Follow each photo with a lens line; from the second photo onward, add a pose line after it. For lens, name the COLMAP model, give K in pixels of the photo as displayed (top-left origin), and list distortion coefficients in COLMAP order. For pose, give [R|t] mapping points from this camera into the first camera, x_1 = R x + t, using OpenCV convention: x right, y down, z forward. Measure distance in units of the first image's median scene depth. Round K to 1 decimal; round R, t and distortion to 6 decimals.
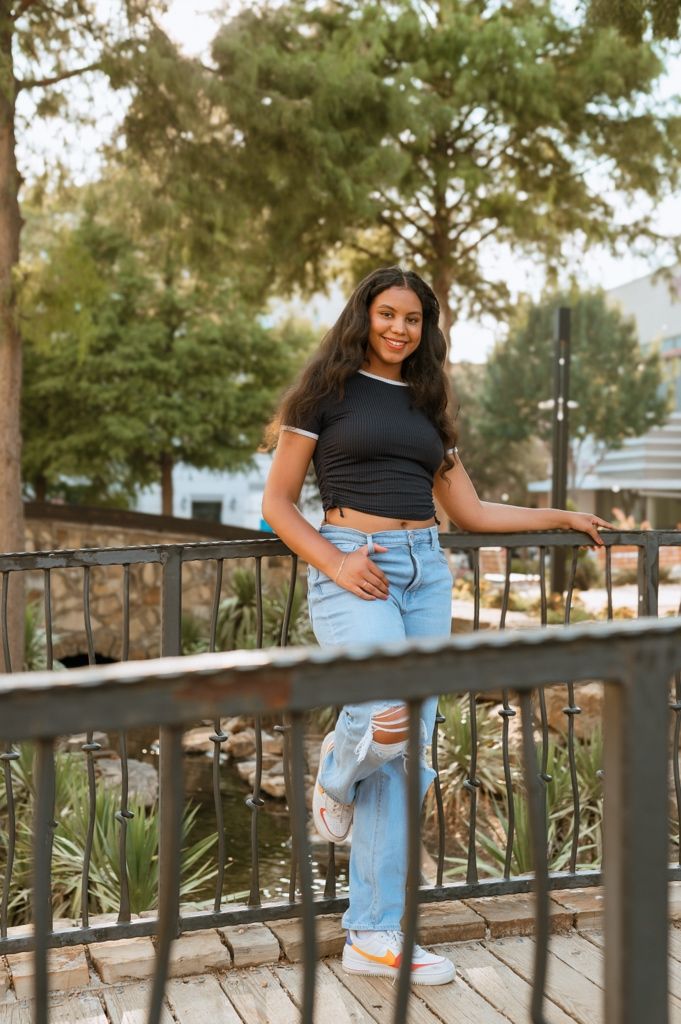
lens RADIAL K [[1439.6, 0, 340.5], [0, 1439.6, 512.0], [0, 0, 1]] dist [0.010964, -0.016339]
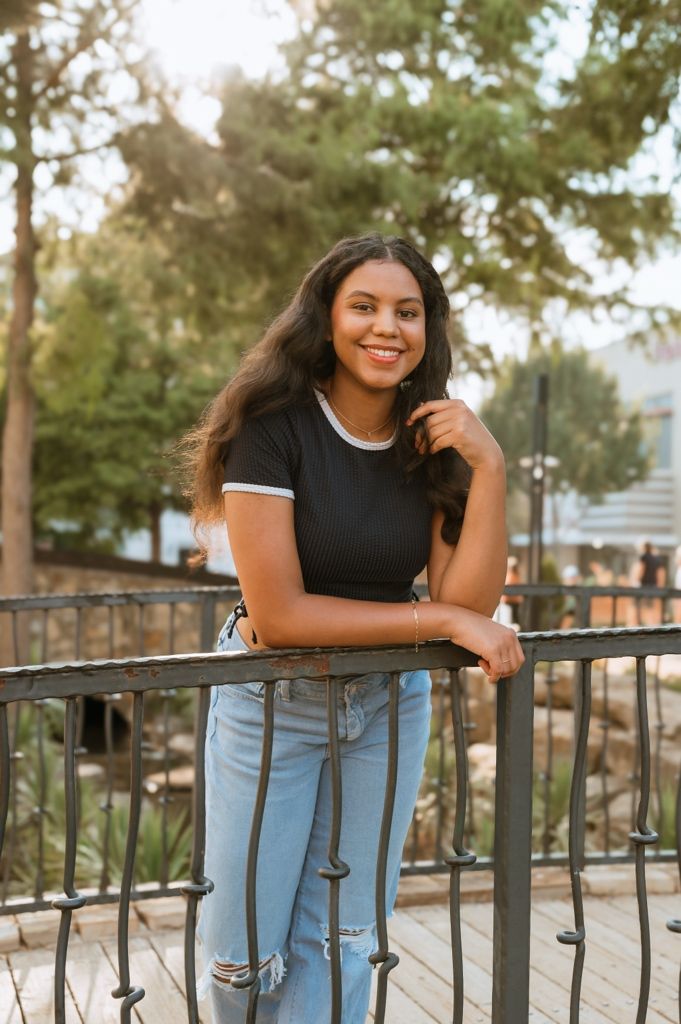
lens RADIAL K [[1439.6, 0, 340.5], [0, 1439.6, 512.0], [0, 0, 1]] dist [0.010964, -0.016339]
pose [[0.999757, 0.019470, 0.010289, -0.001921], [-0.019107, 0.999228, -0.034338, -0.000579], [-0.010949, 0.034133, 0.999357, -0.038180]]
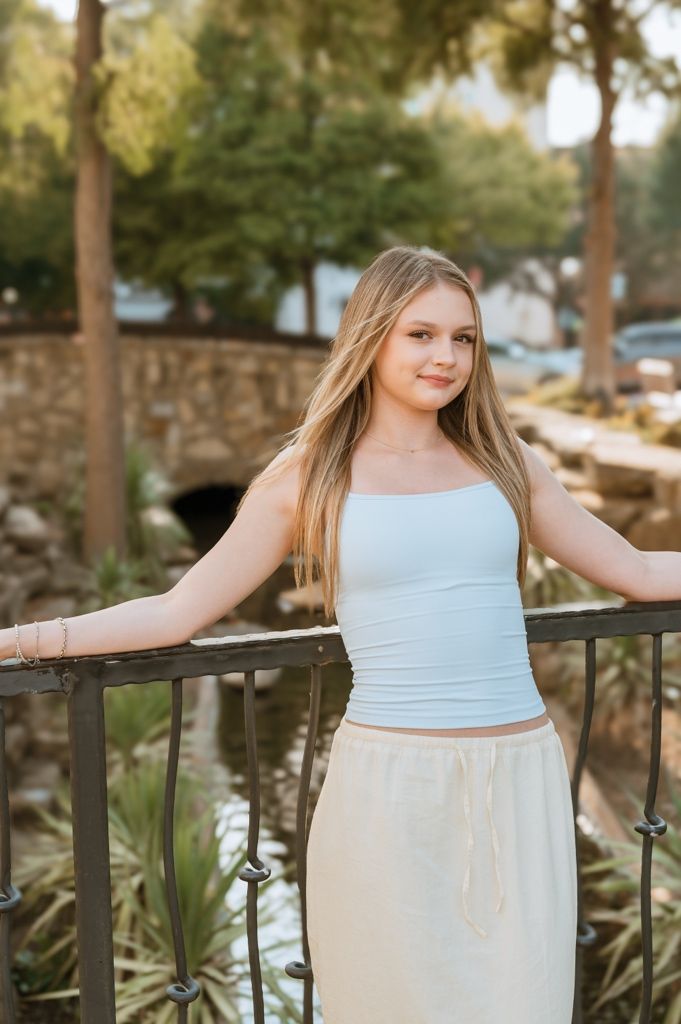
lens RADIAL K [[1465.7, 0, 372.8], [0, 1465.7, 513.5], [0, 0, 1]] dist [0.024222, -0.000345]
pose [[0.996364, -0.006405, -0.084956, 0.003838], [0.018307, 0.989972, 0.140070, -0.013408], [0.083207, -0.141116, 0.986490, 0.063300]]
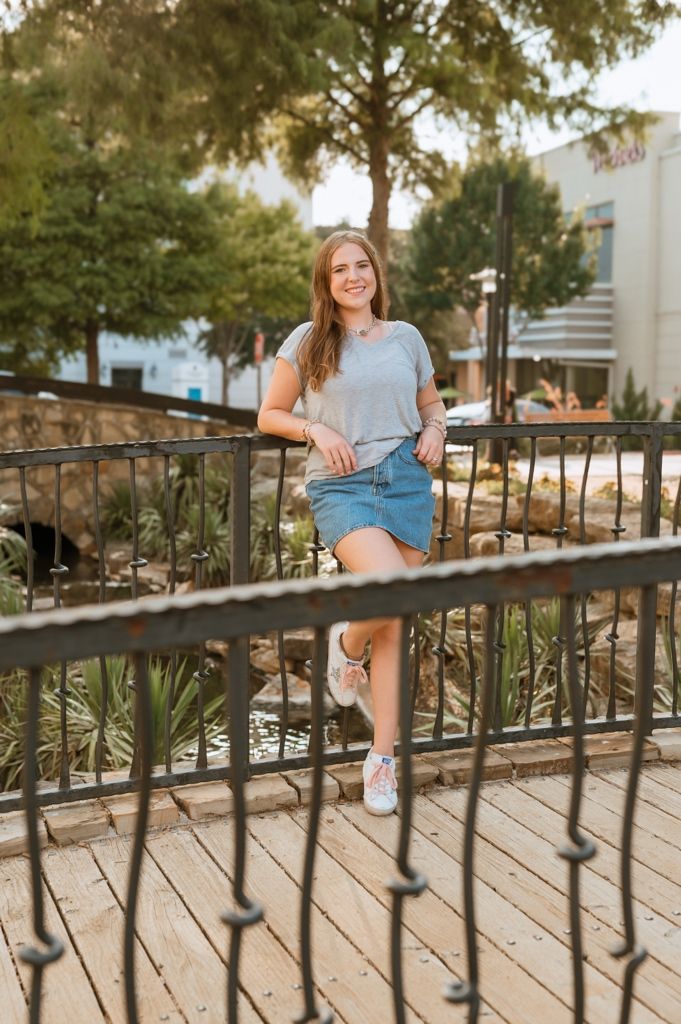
lens RADIAL K [[1433.1, 0, 352.9], [0, 1433.1, 532.0], [0, 0, 1]] dist [0.016591, -0.044071]
pose [[0.997814, -0.002985, 0.066024, -0.014232], [-0.004047, 0.994345, 0.106119, -0.002909], [-0.065968, -0.106154, 0.992159, -0.015153]]
